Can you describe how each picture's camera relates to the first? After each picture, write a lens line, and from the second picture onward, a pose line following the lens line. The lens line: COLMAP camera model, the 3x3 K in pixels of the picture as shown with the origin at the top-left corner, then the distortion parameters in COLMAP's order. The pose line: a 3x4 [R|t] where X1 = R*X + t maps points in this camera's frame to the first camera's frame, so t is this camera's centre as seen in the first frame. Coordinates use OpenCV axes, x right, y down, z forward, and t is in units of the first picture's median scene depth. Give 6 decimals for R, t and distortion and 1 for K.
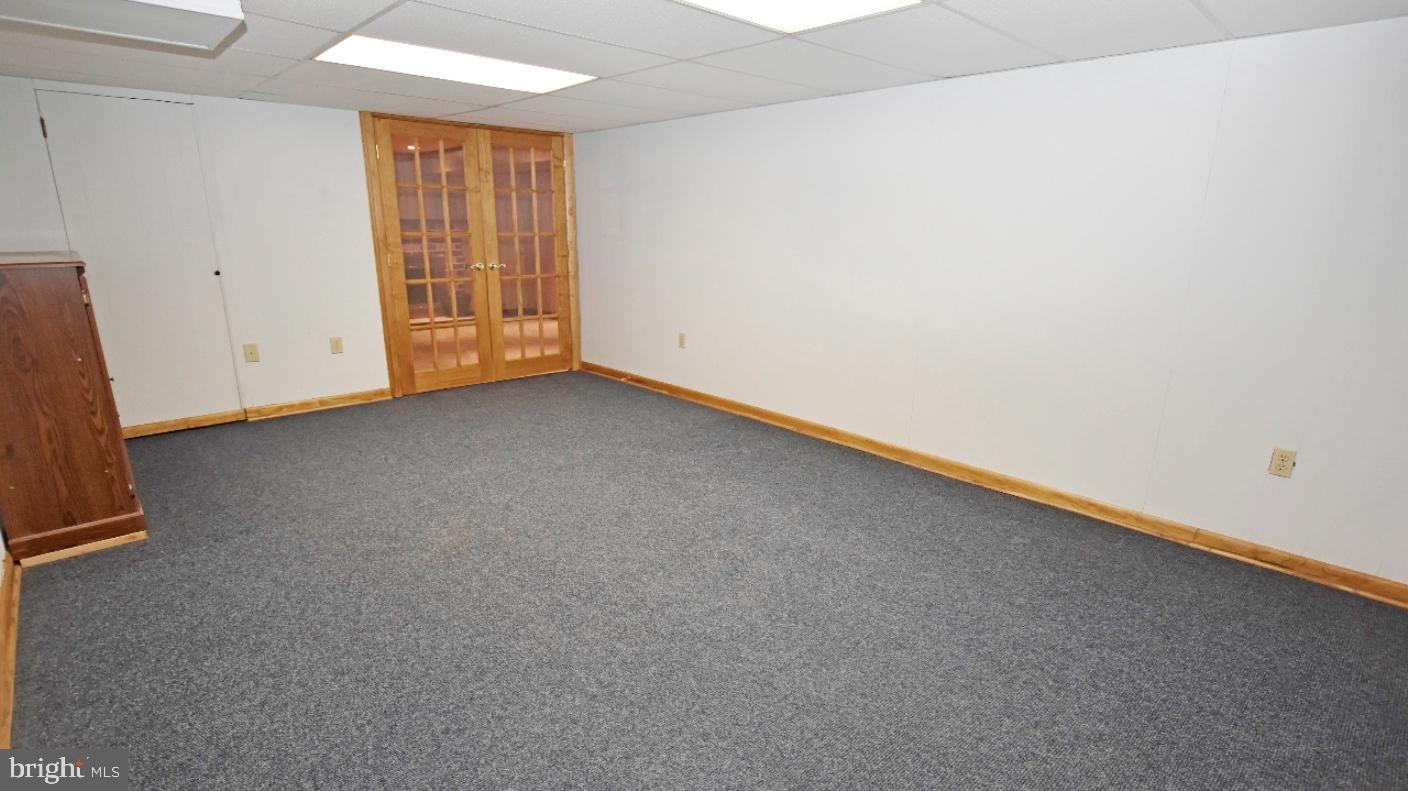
lens RADIAL K [[683.7, 0, 704.5], [0, 683.7, 391.9], [0, 0, 1]] dist [-0.006448, -0.000375]
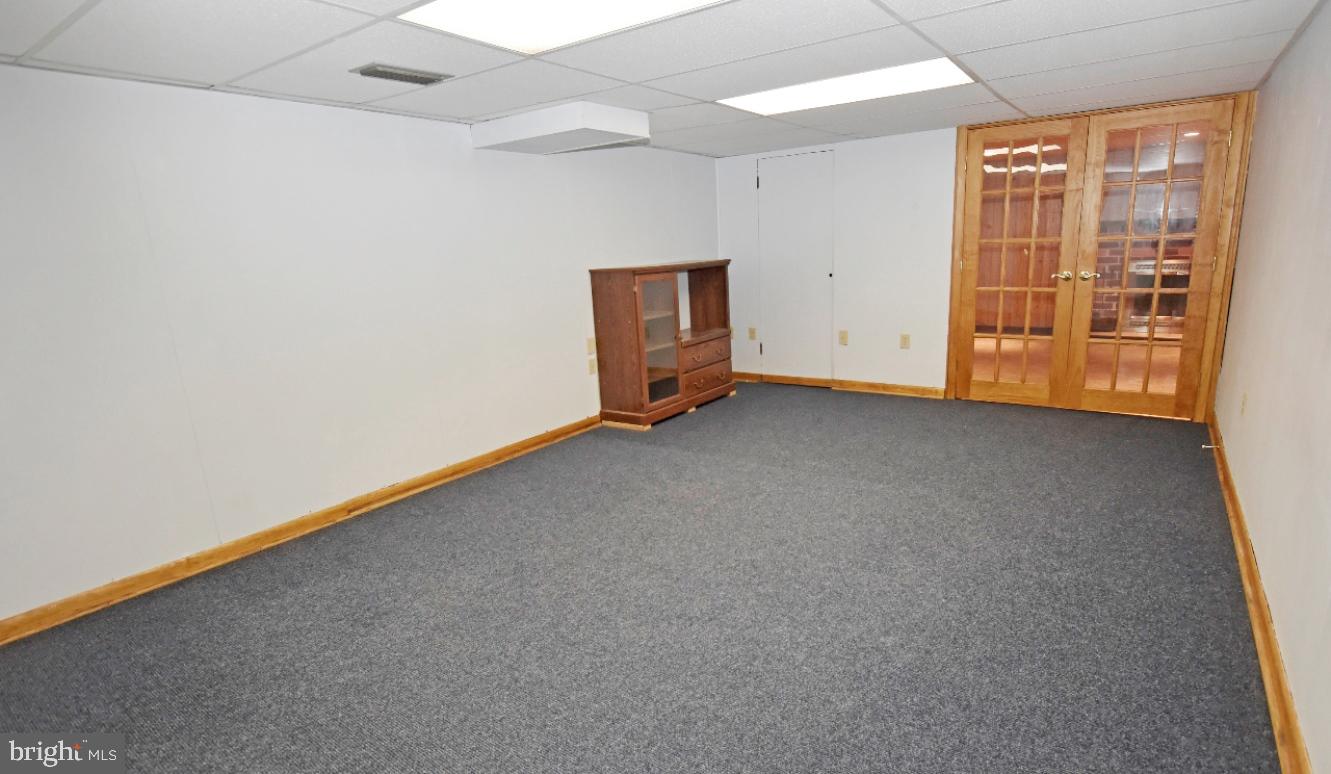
lens RADIAL K [[640.5, 0, 665.5], [0, 640.5, 392.5], [0, 0, 1]] dist [-0.016084, -0.000131]
pose [[0.231482, 0.202367, -0.951559, 0.403076], [-0.185383, 0.969378, 0.161059, -0.084131], [0.955013, 0.139120, 0.261909, 0.355218]]
